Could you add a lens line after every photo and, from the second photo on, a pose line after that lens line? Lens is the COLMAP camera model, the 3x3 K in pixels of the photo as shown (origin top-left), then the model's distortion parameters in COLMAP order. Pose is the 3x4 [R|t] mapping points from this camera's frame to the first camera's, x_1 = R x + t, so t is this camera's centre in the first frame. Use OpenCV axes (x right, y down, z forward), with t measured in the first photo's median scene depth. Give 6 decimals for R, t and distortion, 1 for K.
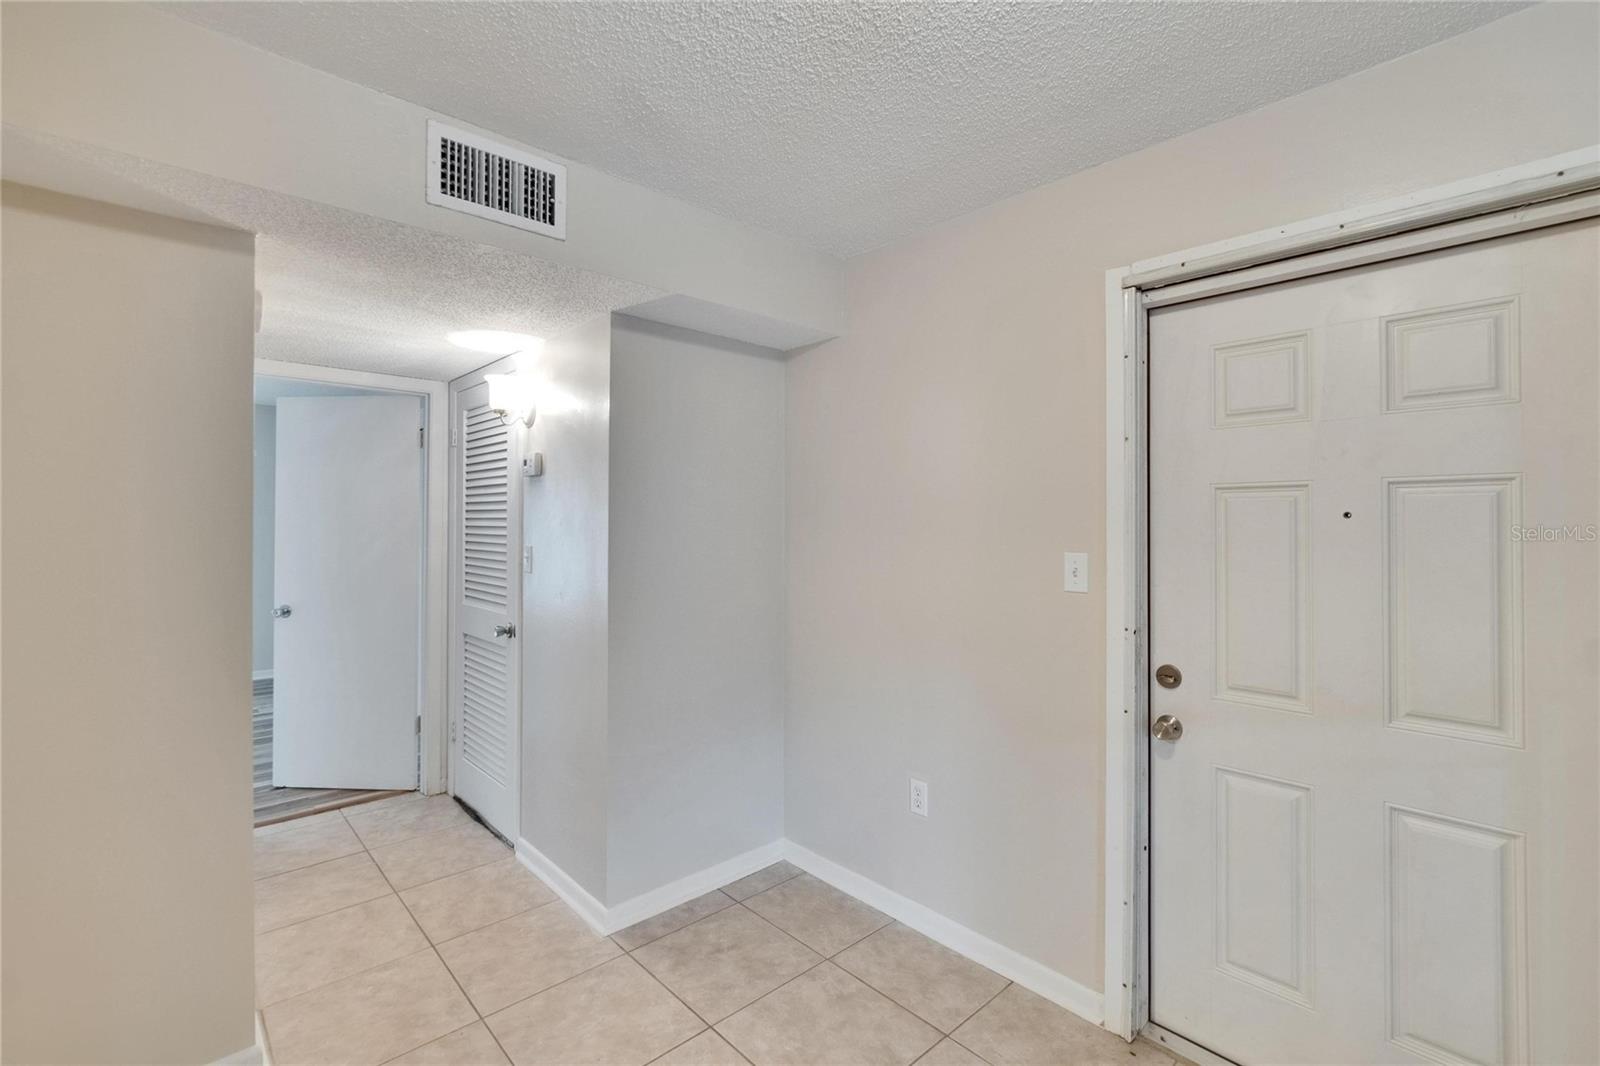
lens RADIAL K [[715.6, 0, 783.7], [0, 715.6, 517.1], [0, 0, 1]] dist [-0.003334, -0.000119]
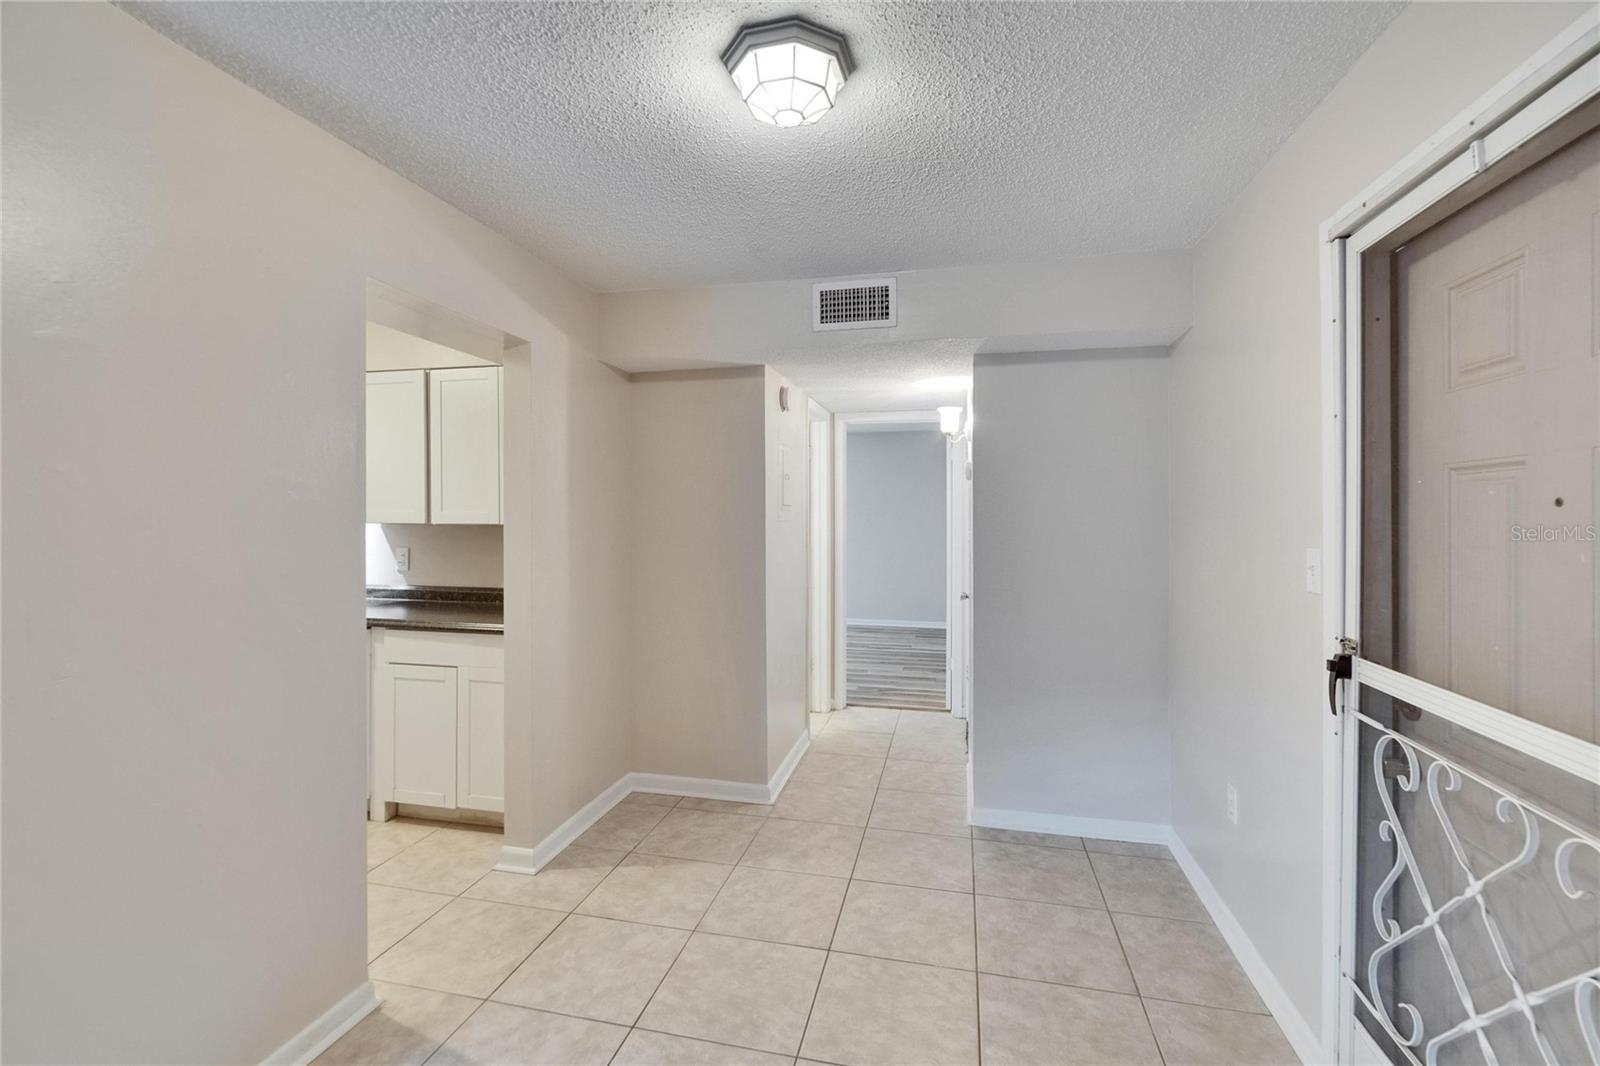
lens RADIAL K [[715.6, 0, 776.5], [0, 715.6, 520.5], [0, 0, 1]] dist [-0.003334, -0.000119]
pose [[0.545075, 0.006270, -0.838364, 0.690050], [0.008005, 0.999888, 0.012682, -0.002595], [0.838349, -0.013623, 0.544964, -0.023101]]
